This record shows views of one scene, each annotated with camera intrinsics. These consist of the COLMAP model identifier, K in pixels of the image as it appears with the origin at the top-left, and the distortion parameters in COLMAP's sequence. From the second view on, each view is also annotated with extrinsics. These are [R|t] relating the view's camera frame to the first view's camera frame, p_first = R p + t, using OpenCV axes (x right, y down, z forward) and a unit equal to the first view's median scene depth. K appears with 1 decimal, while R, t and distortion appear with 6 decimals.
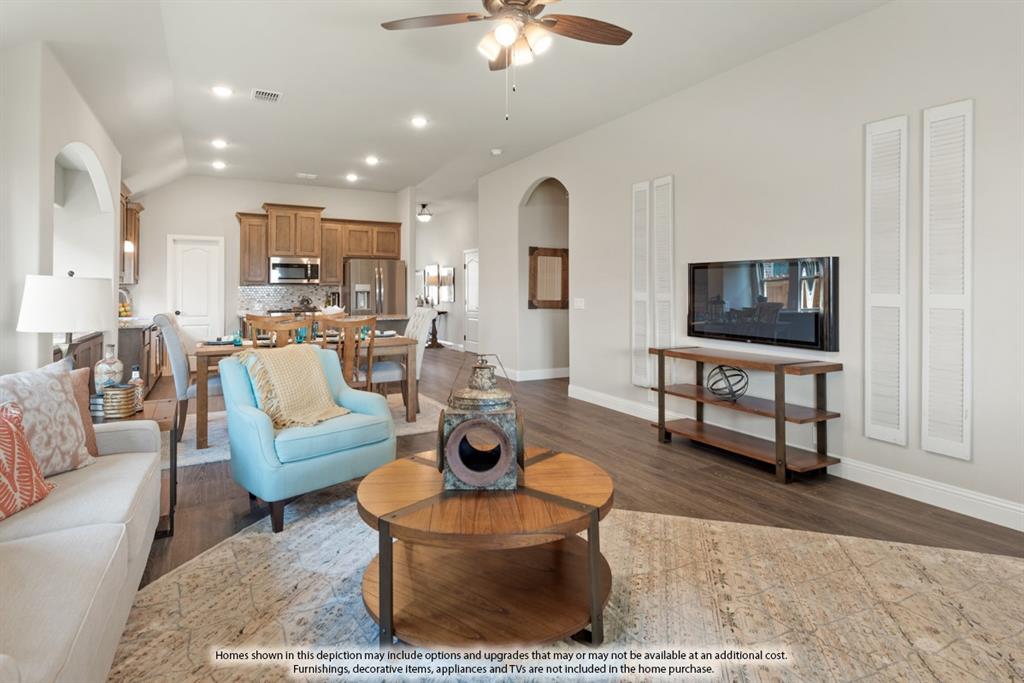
lens RADIAL K [[516.8, 0, 506.6], [0, 516.8, 282.3], [0, 0, 1]] dist [0.009867, -0.002158]
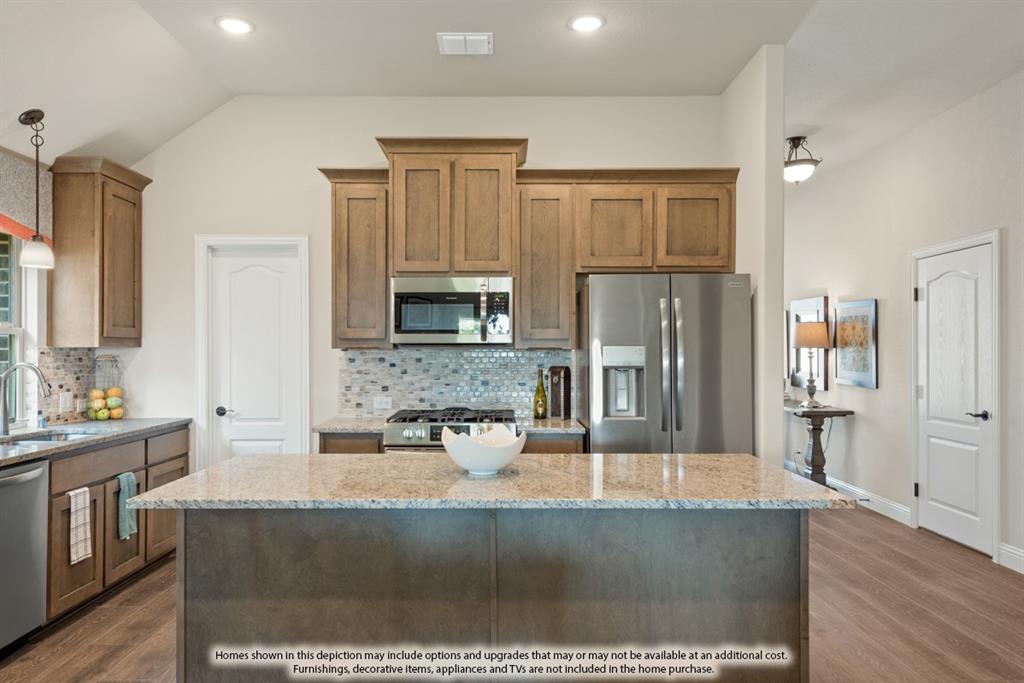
lens RADIAL K [[702.8, 0, 504.8], [0, 702.8, 348.6], [0, 0, 1]] dist [0.025794, -0.008320]
pose [[0.873422, 0.001340, -0.486962, -0.120148], [0.006599, 0.999872, 0.014587, -0.002229], [0.486920, -0.015954, 0.873301, 0.557564]]
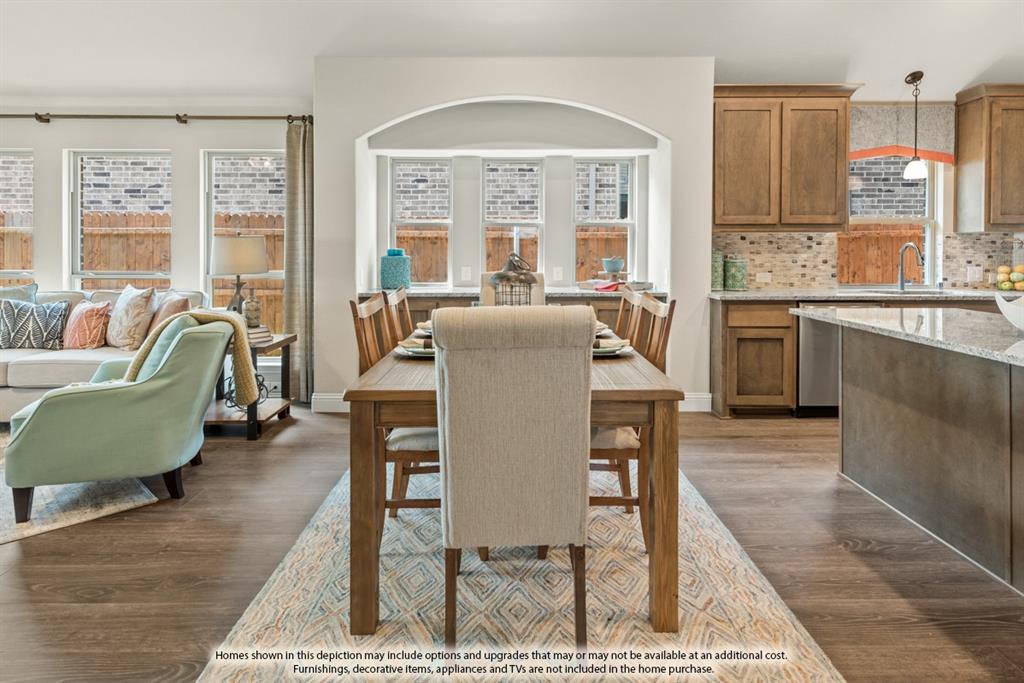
lens RADIAL K [[572.7, 0, 516.0], [0, 572.7, 256.1], [0, 0, 1]] dist [0.021960, -0.010440]
pose [[-0.476778, 0.011683, -0.878946, 0.054947], [0.017944, 0.999833, 0.003556, 0.015035], [0.878841, -0.014077, -0.476908, 0.731497]]
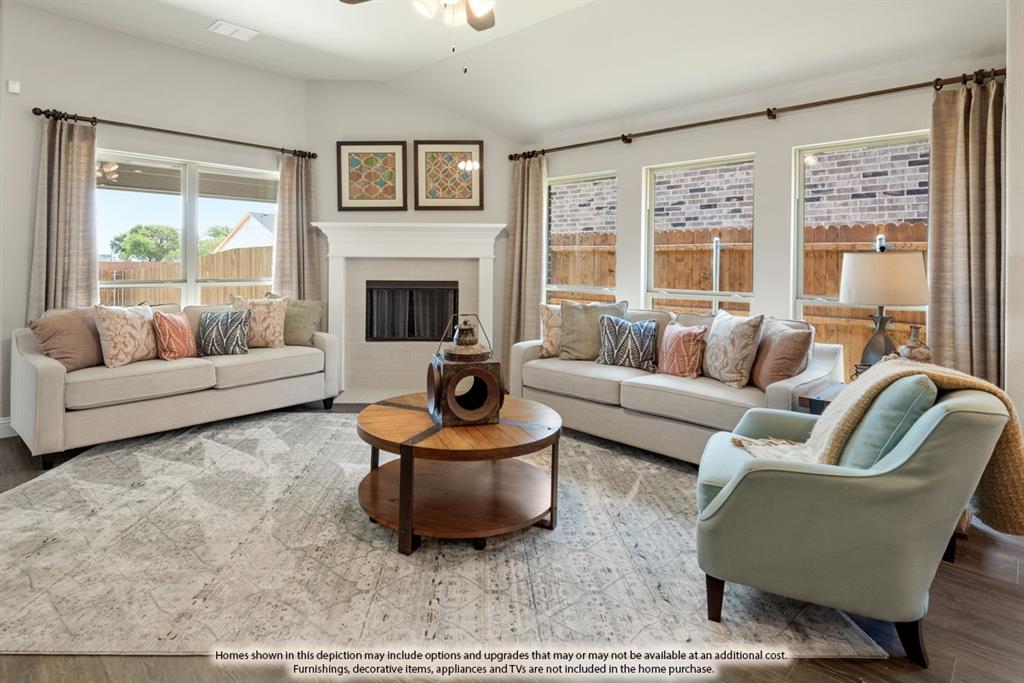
lens RADIAL K [[553.3, 0, 482.3], [0, 553.3, 258.9], [0, 0, 1]] dist [0.018679, -0.002245]
pose [[-0.960684, -0.007266, -0.277550, 0.069196], [-0.000091, 0.999666, -0.025856, 0.008821], [0.277645, -0.024814, -0.960363, 0.556402]]
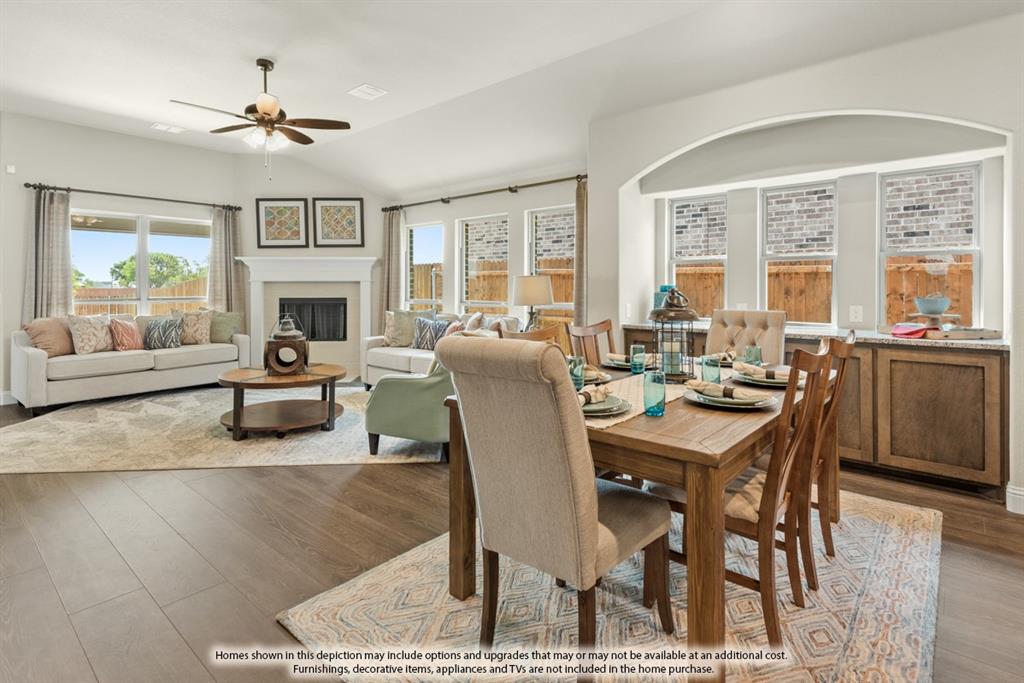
lens RADIAL K [[516.8, 0, 509.8], [0, 516.8, 284.3], [0, 0, 1]] dist [0.009867, -0.002158]
pose [[-0.941521, 0.003092, -0.336940, -0.048063], [0.010747, 0.999725, -0.020858, 0.016493], [0.336783, -0.023260, -0.941295, 0.813485]]
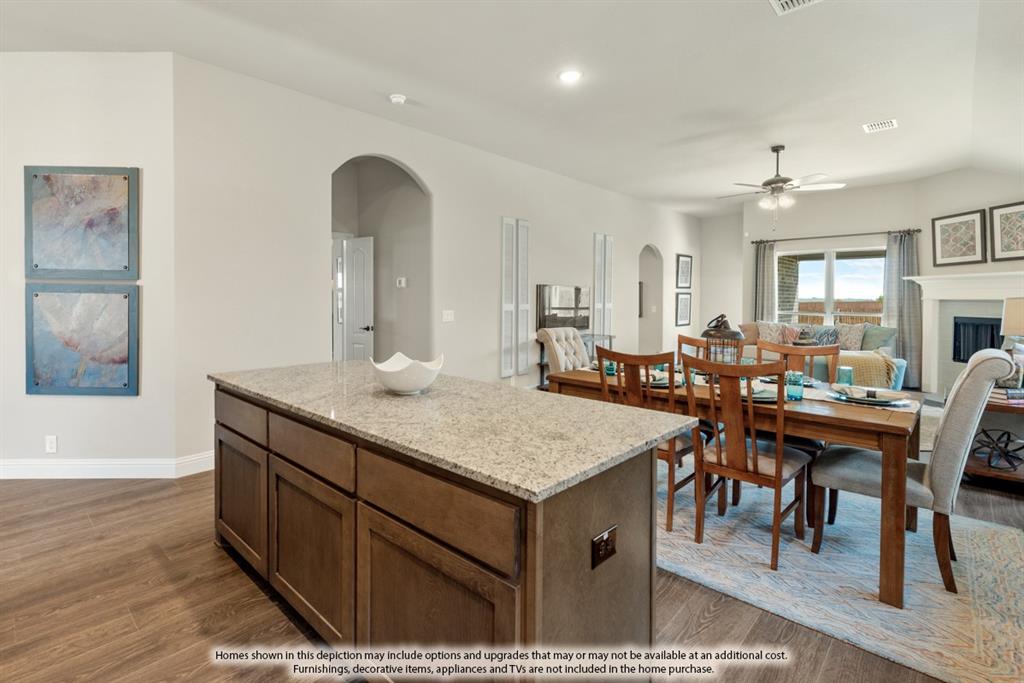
lens RADIAL K [[488.5, 0, 469.1], [0, 488.5, 307.8], [0, 0, 1]] dist [0.022419, -0.000023]
pose [[-0.273494, -0.017350, 0.961717, -0.524210], [-0.020350, 0.999718, 0.012248, 0.009250], [-0.961658, -0.016221, -0.273770, 0.852221]]
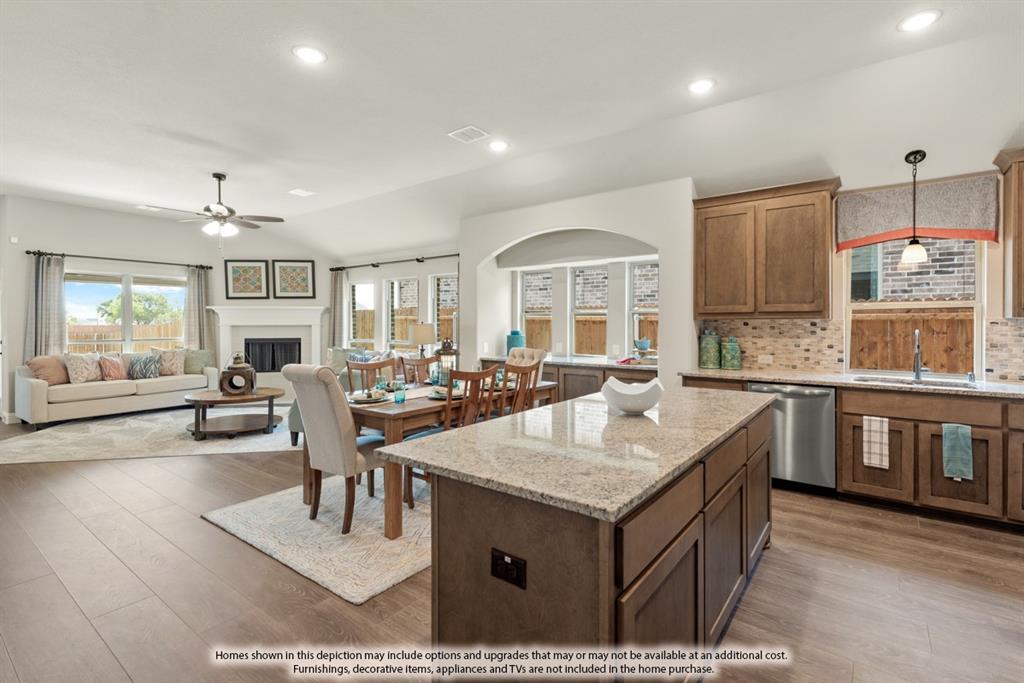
lens RADIAL K [[470.5, 0, 544.9], [0, 470.5, 323.5], [0, 0, 1]] dist [0.012641, -0.003866]
pose [[-0.902047, 0.004850, -0.431610, -0.115685], [0.012048, 0.999830, -0.013944, 0.007610], [0.431469, -0.017778, -0.901953, 1.037292]]
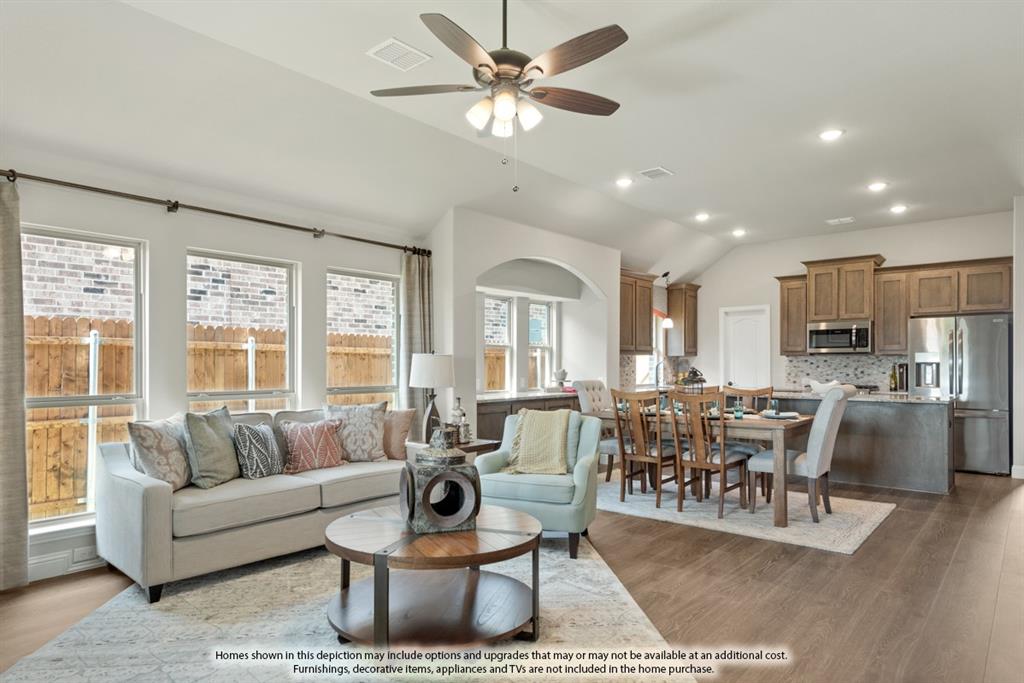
lens RADIAL K [[608.6, 0, 503.3], [0, 608.6, 364.2], [0, 0, 1]] dist [0.017130, -0.005813]
pose [[0.343639, 0.002541, -0.939099, 0.315649], [0.017708, 0.999801, 0.009185, 0.001266], [0.938935, -0.019786, 0.343525, 0.163212]]
